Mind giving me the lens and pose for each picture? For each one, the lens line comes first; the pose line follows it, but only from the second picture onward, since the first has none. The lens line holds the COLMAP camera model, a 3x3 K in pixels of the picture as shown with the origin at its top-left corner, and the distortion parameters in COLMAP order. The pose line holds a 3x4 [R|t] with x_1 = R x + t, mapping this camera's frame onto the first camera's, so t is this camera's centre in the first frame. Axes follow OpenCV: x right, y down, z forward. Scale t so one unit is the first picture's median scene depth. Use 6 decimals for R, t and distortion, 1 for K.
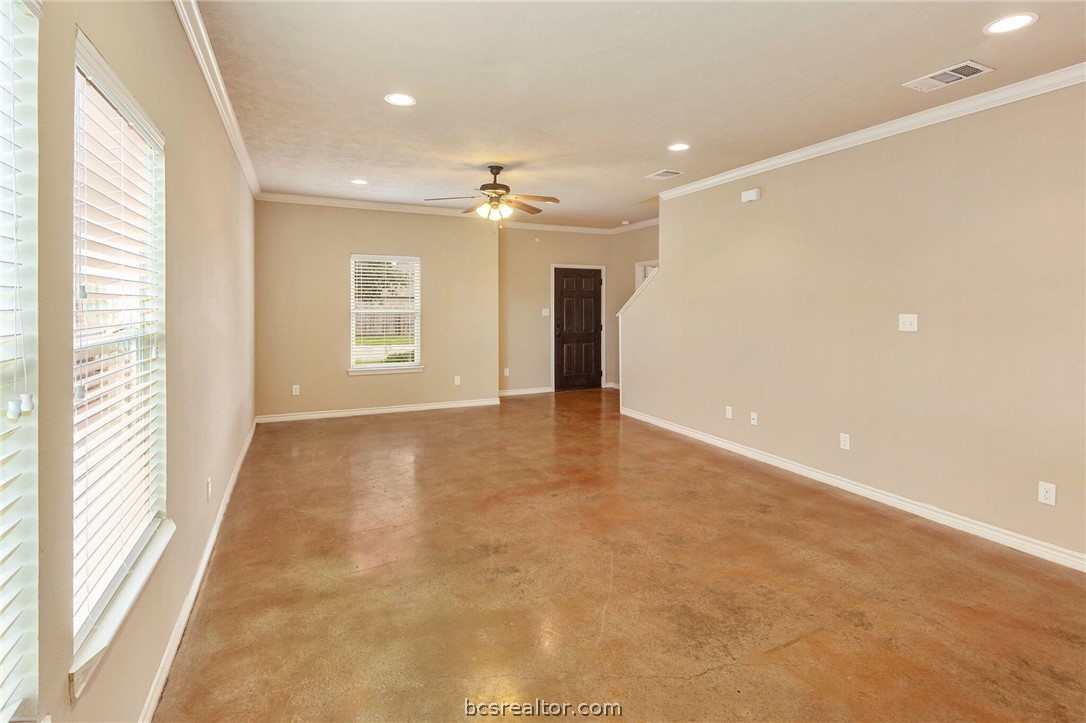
lens RADIAL K [[526.9, 0, 544.2], [0, 526.9, 304.1], [0, 0, 1]] dist [0.006262, -0.004822]
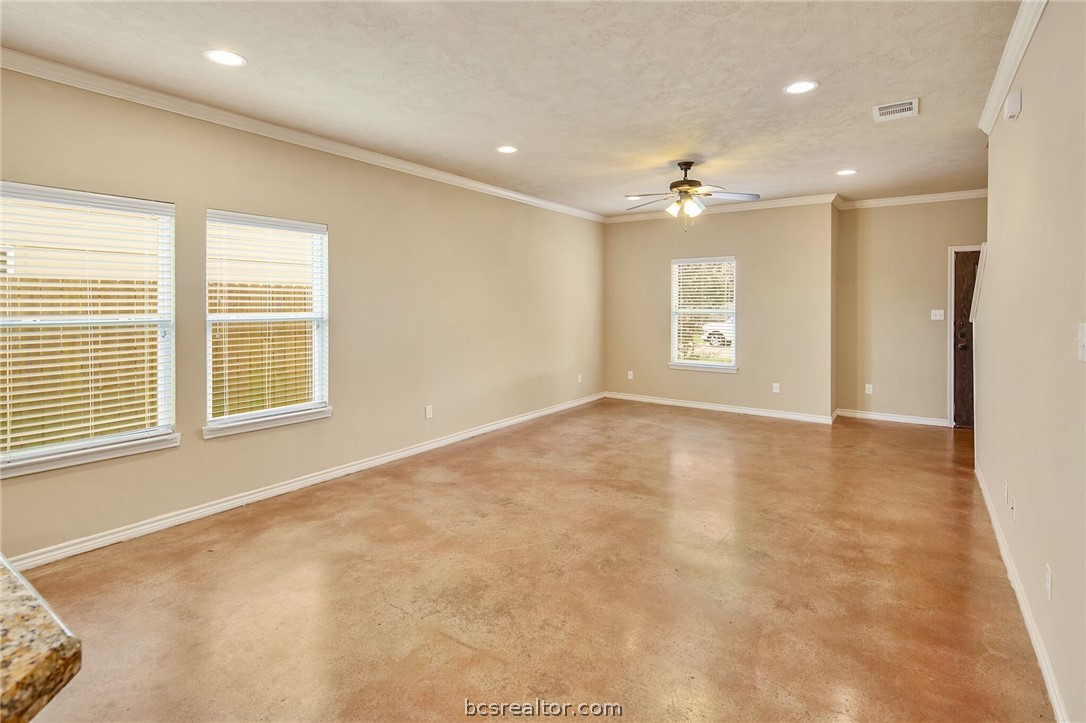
lens RADIAL K [[526.9, 0, 535.6], [0, 526.9, 306.2], [0, 0, 1]] dist [0.006262, -0.004822]
pose [[0.487235, 0.000569, -0.873270, 1.051500], [0.002558, 0.999995, 0.002078, 0.003387], [0.873267, -0.003246, 0.487231, 0.478245]]
